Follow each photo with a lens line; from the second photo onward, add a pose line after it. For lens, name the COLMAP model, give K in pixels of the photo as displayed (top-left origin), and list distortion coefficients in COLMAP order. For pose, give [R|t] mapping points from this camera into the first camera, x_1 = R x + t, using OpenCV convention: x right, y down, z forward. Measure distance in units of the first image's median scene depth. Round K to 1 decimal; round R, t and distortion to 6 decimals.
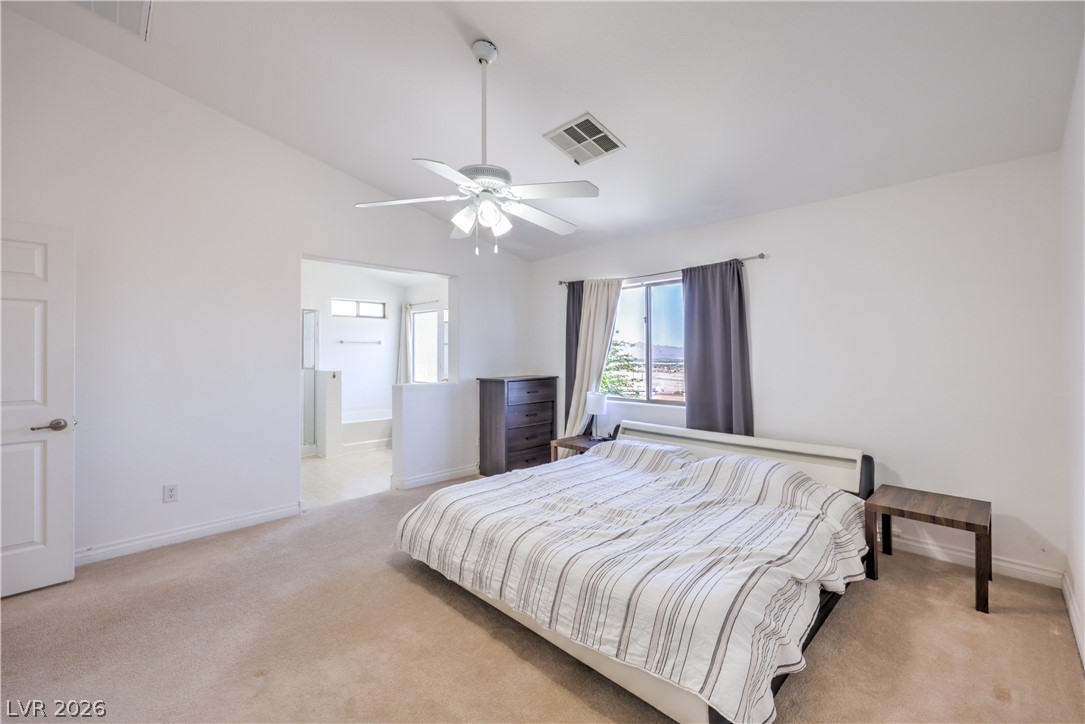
lens RADIAL K [[435.1, 0, 541.8], [0, 435.1, 353.1], [0, 0, 1]] dist [0.002183, 0.000179]
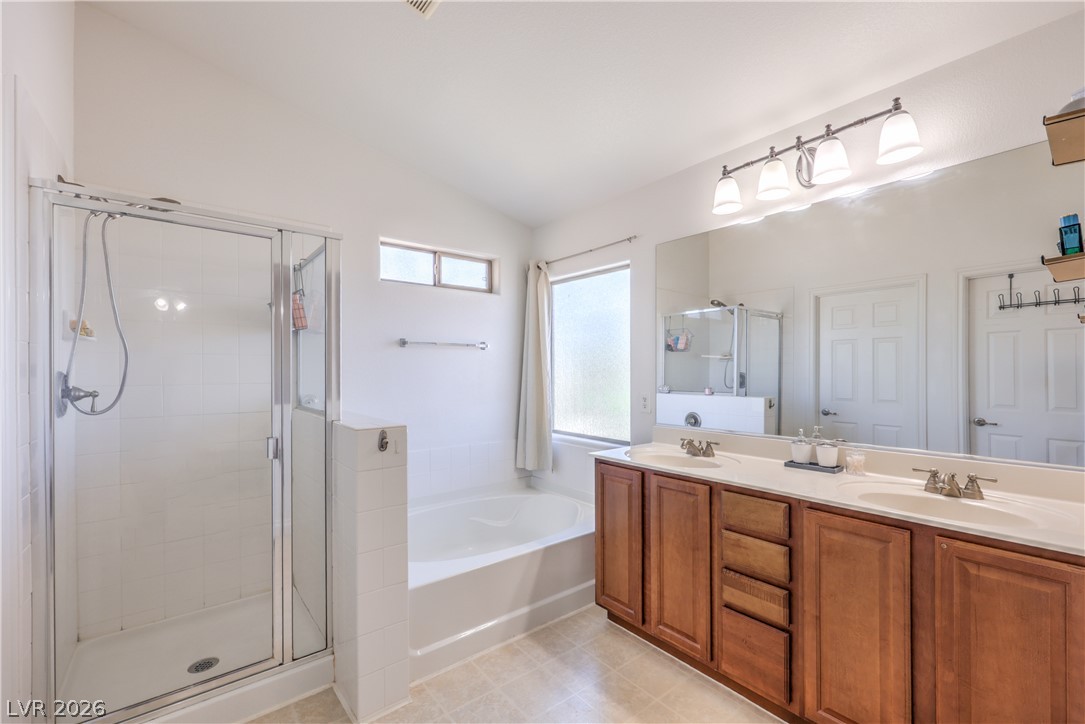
lens RADIAL K [[435.1, 0, 543.7], [0, 435.1, 371.8], [0, 0, 1]] dist [0.002183, 0.000179]
pose [[0.994400, -0.002716, -0.105648, -0.257654], [0.003238, 0.999983, 0.004773, 0.000942], [0.105633, -0.005088, 0.994392, 0.548518]]
